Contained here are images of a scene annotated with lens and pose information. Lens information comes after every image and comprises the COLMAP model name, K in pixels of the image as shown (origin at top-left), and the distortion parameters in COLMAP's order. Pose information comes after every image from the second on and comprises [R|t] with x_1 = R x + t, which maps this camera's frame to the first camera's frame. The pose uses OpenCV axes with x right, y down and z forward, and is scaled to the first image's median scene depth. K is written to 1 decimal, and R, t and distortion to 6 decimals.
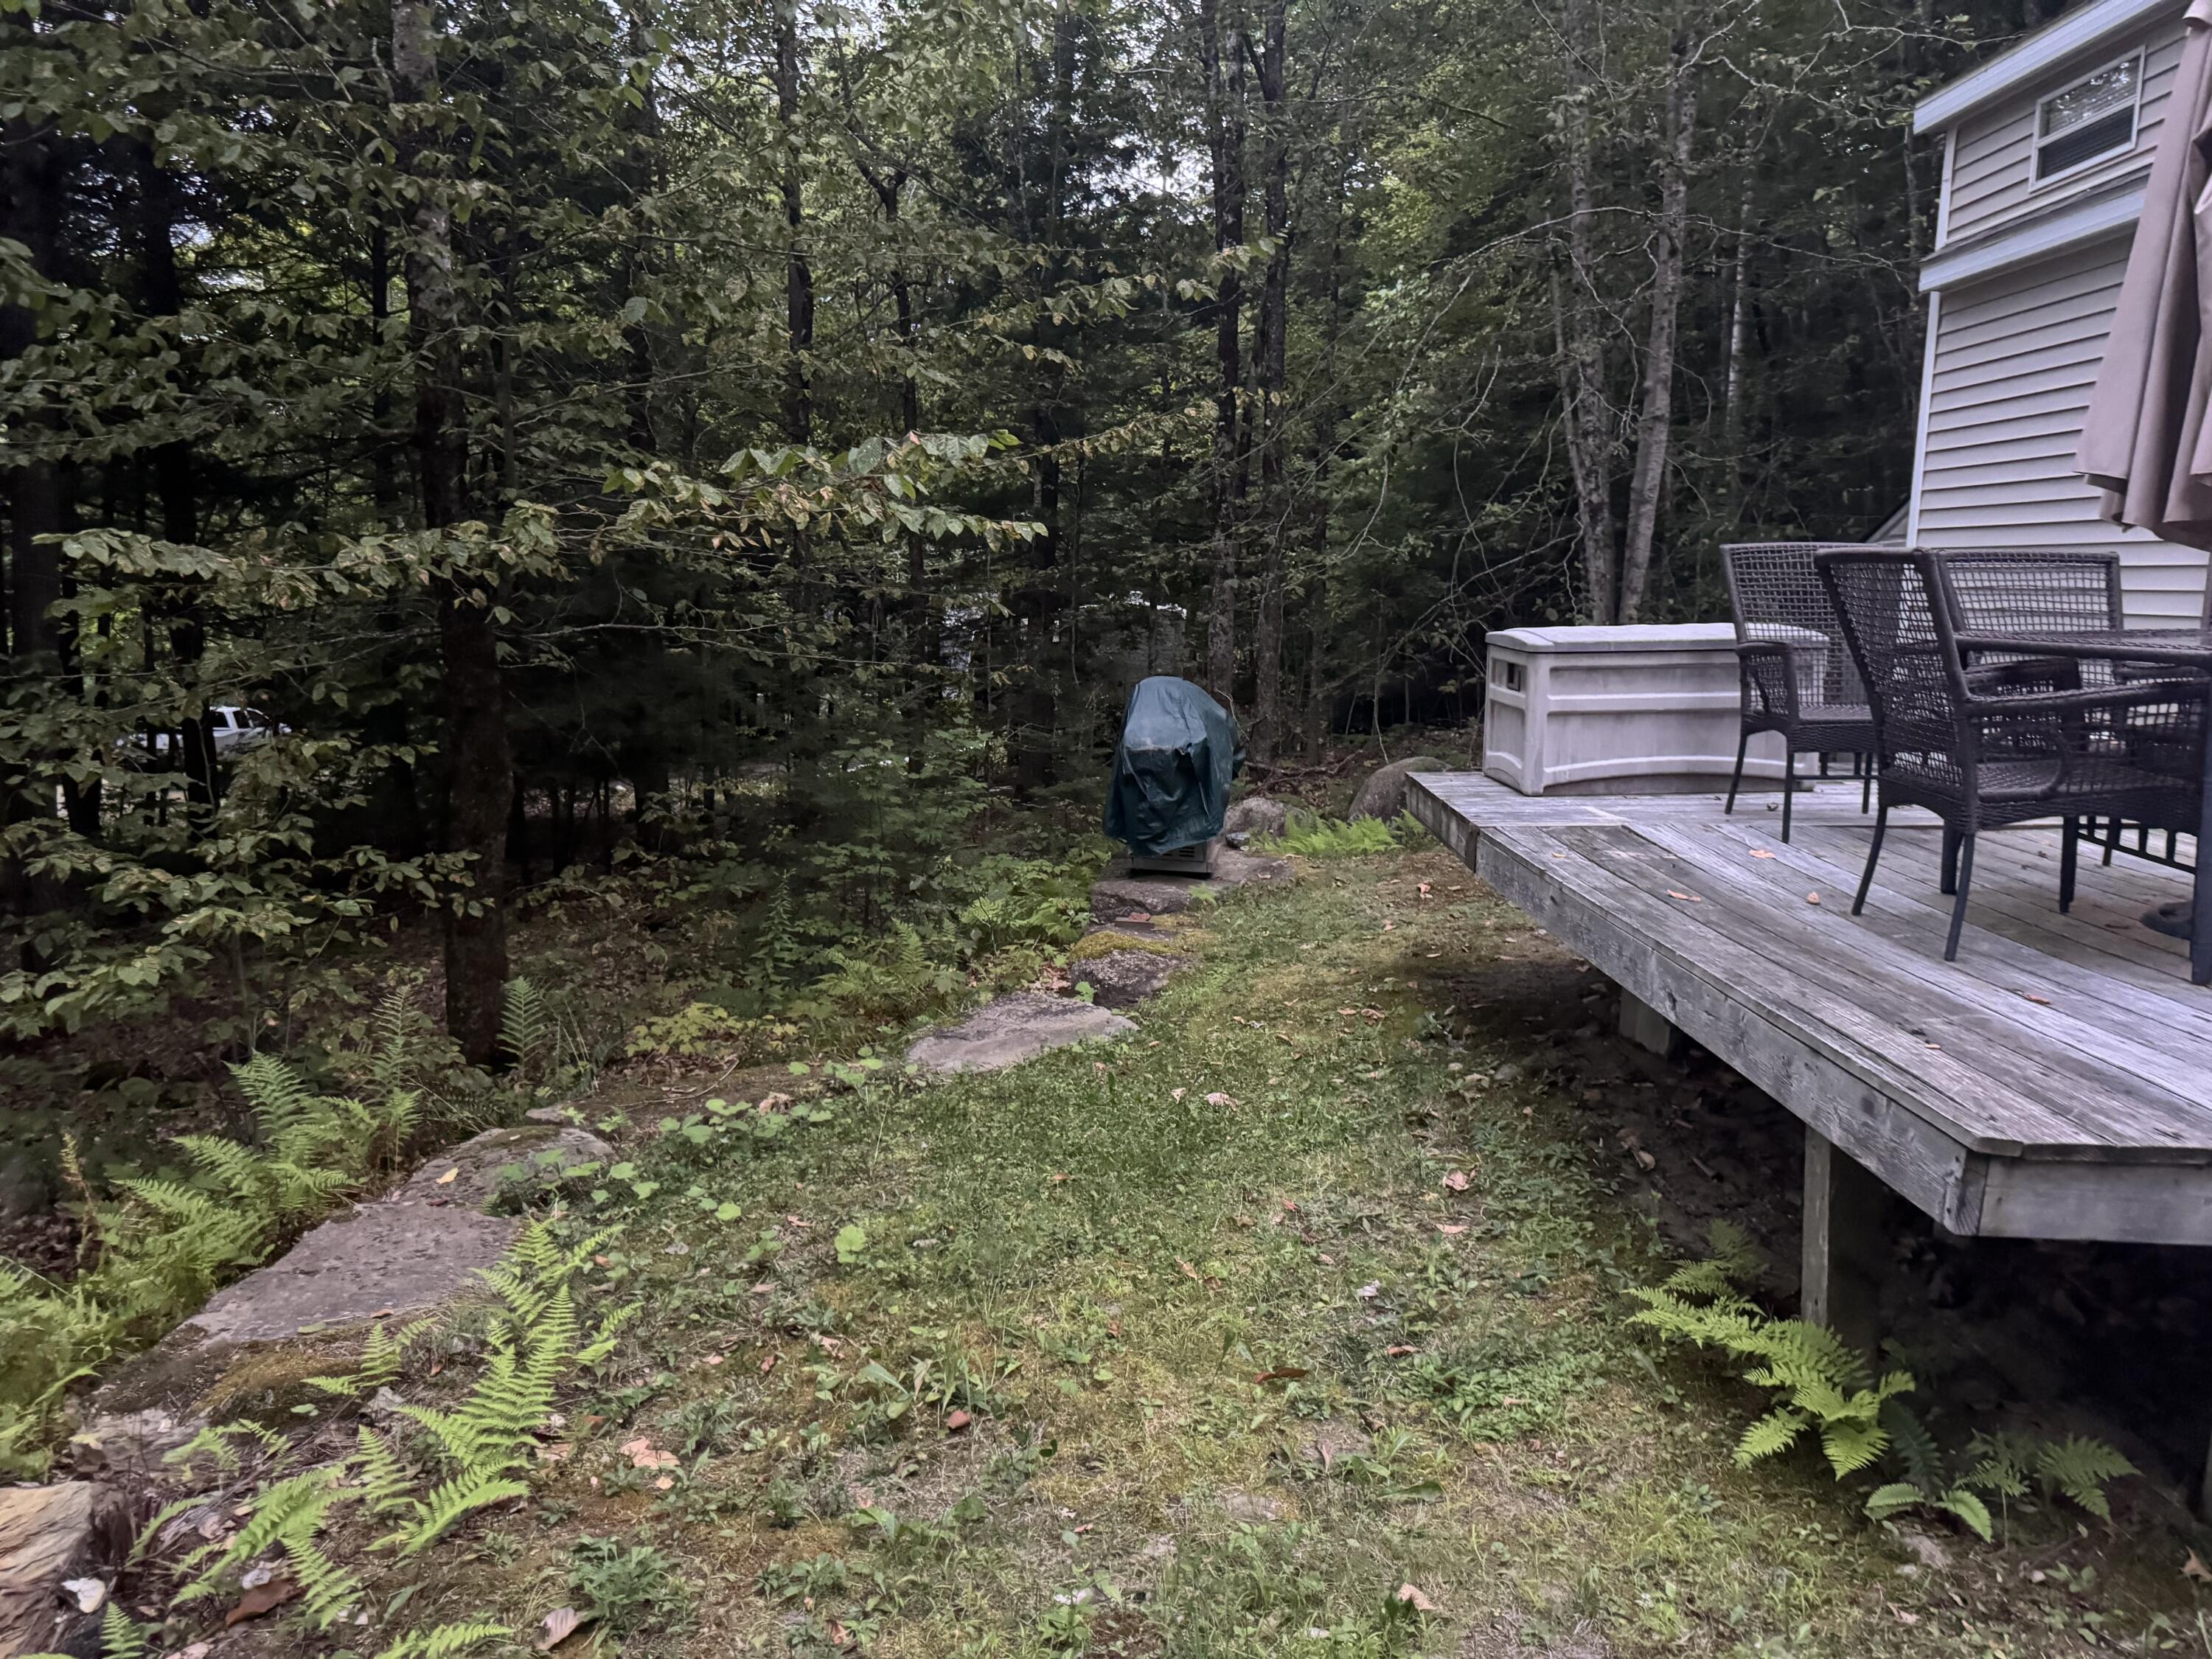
lens RADIAL K [[1565.4, 0, 1106.0], [0, 1565.4, 829.5], [0, 0, 1]] dist [0.039470, -0.000049]
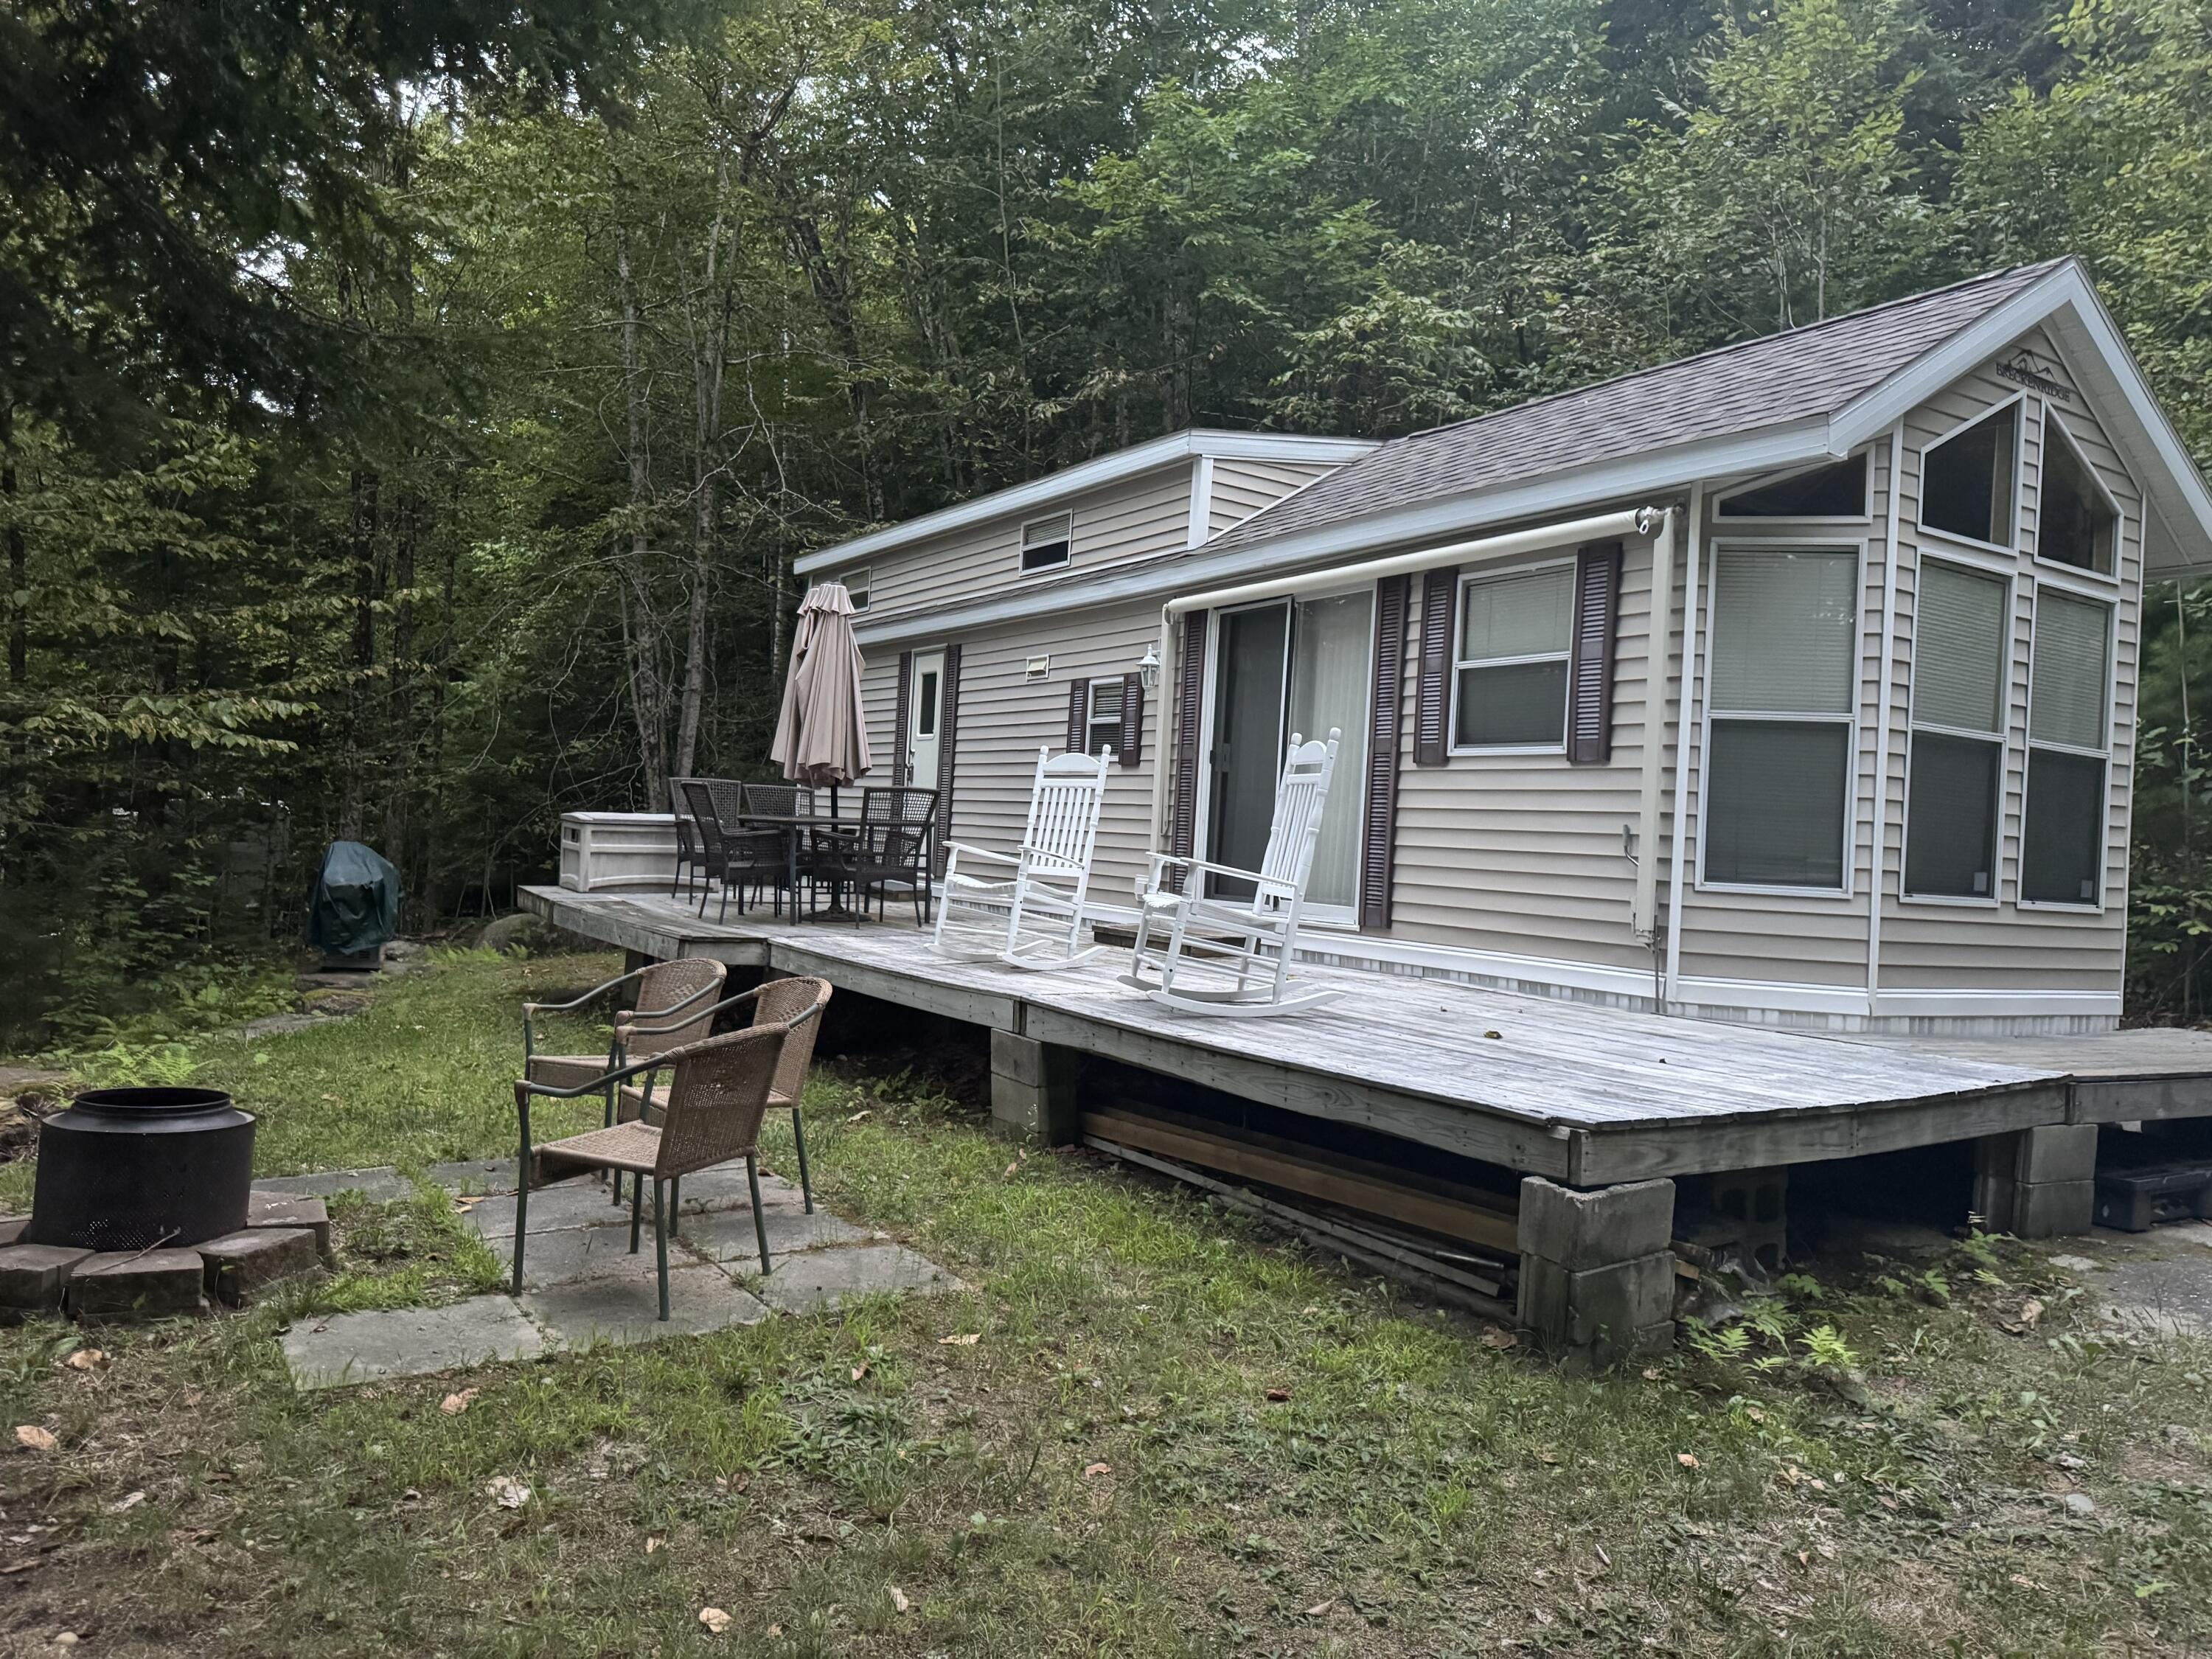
lens RADIAL K [[1565.4, 0, 1106.0], [0, 1565.4, 829.5], [0, 0, 1]] dist [0.039470, -0.000049]
pose [[0.849902, 0.038385, 0.525540, -0.160027], [0.035010, 0.991026, -0.129000, 0.128067], [-0.525776, 0.128037, 0.840932, -0.760900]]
